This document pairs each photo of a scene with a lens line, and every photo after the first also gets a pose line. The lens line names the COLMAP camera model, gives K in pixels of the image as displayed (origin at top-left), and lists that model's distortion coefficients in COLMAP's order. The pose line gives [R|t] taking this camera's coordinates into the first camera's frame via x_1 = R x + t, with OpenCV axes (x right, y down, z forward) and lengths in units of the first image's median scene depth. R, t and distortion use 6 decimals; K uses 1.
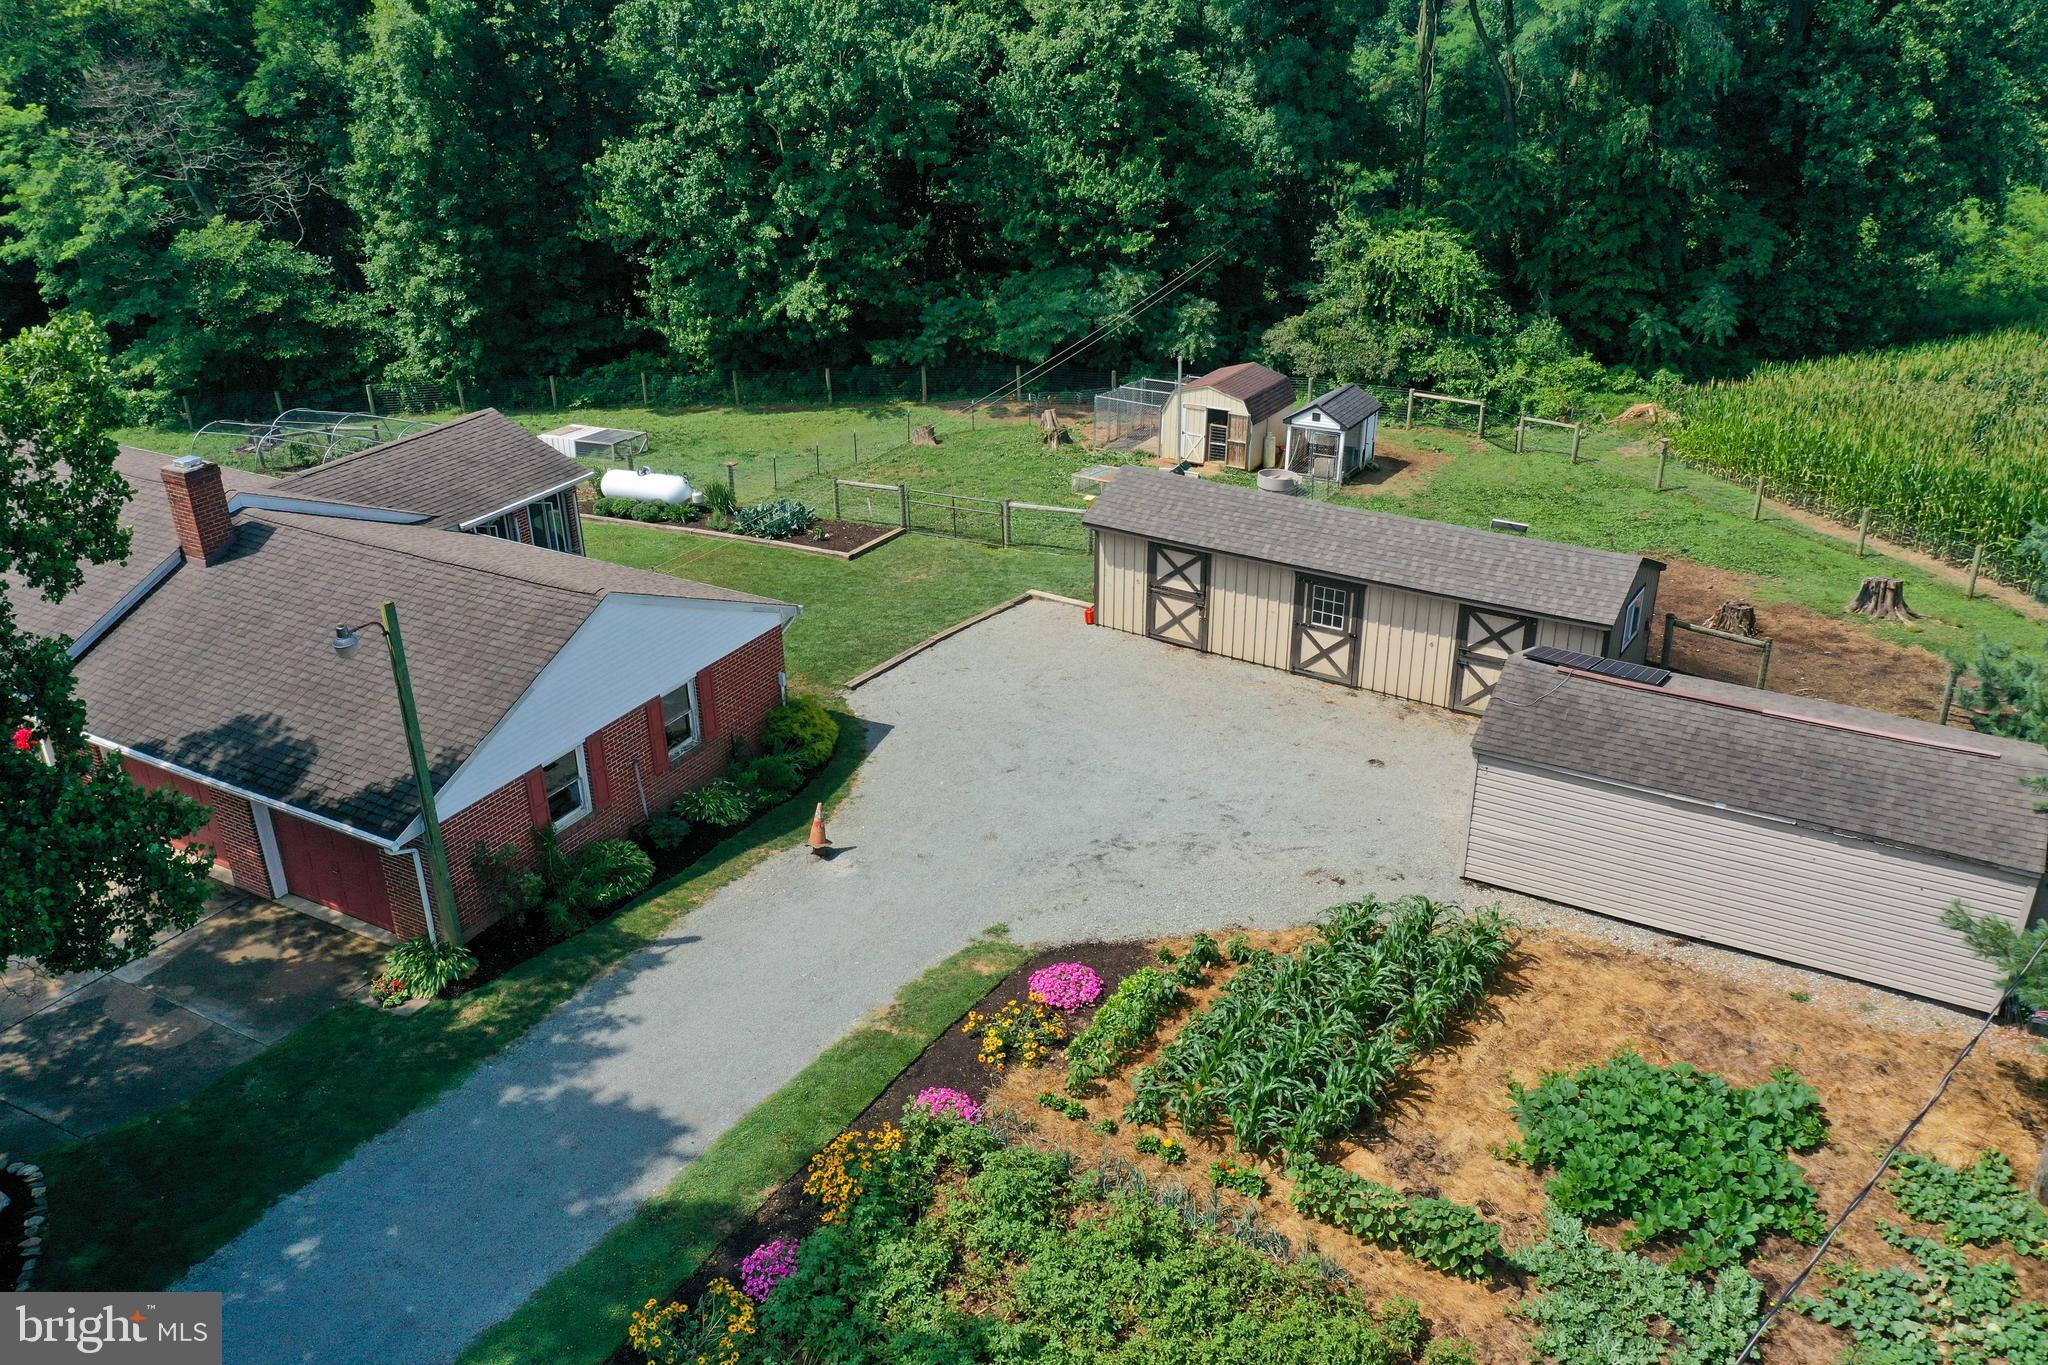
lens RADIAL K [[1605.3, 0, 1023.5], [0, 1605.3, 687.9], [0, 0, 1]] dist [-0.009261, -0.000146]
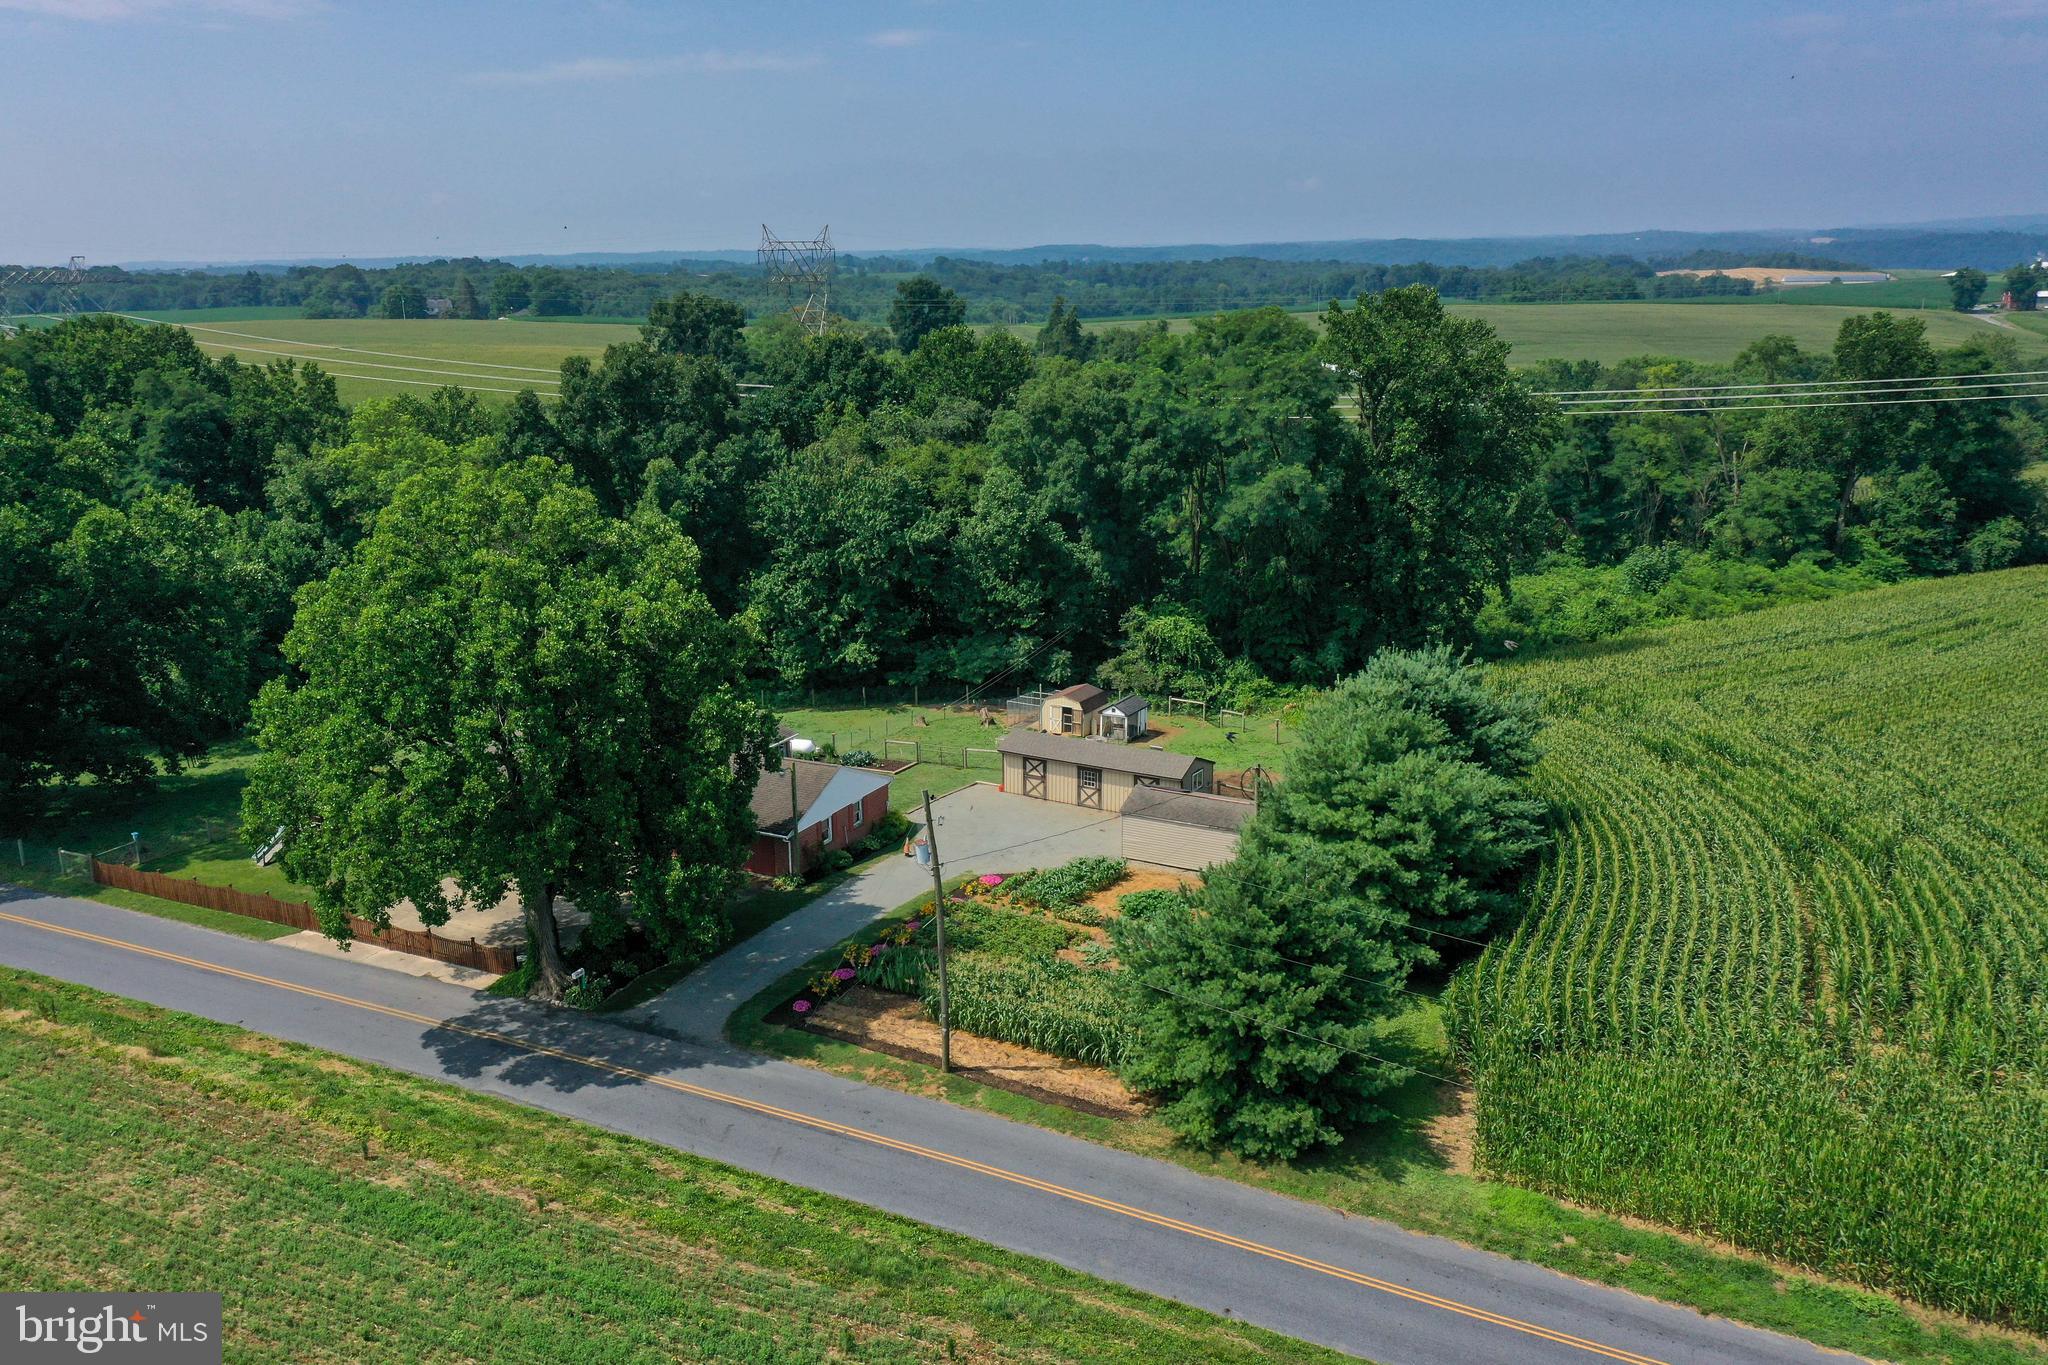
lens RADIAL K [[1605.3, 0, 1031.8], [0, 1605.3, 684.9], [0, 0, 1]] dist [-0.009261, -0.000146]
pose [[0.998937, -0.007008, 0.045570, -0.015659], [0.015434, 0.982187, -0.187271, 0.174235], [-0.043446, 0.187775, 0.981251, -0.972869]]
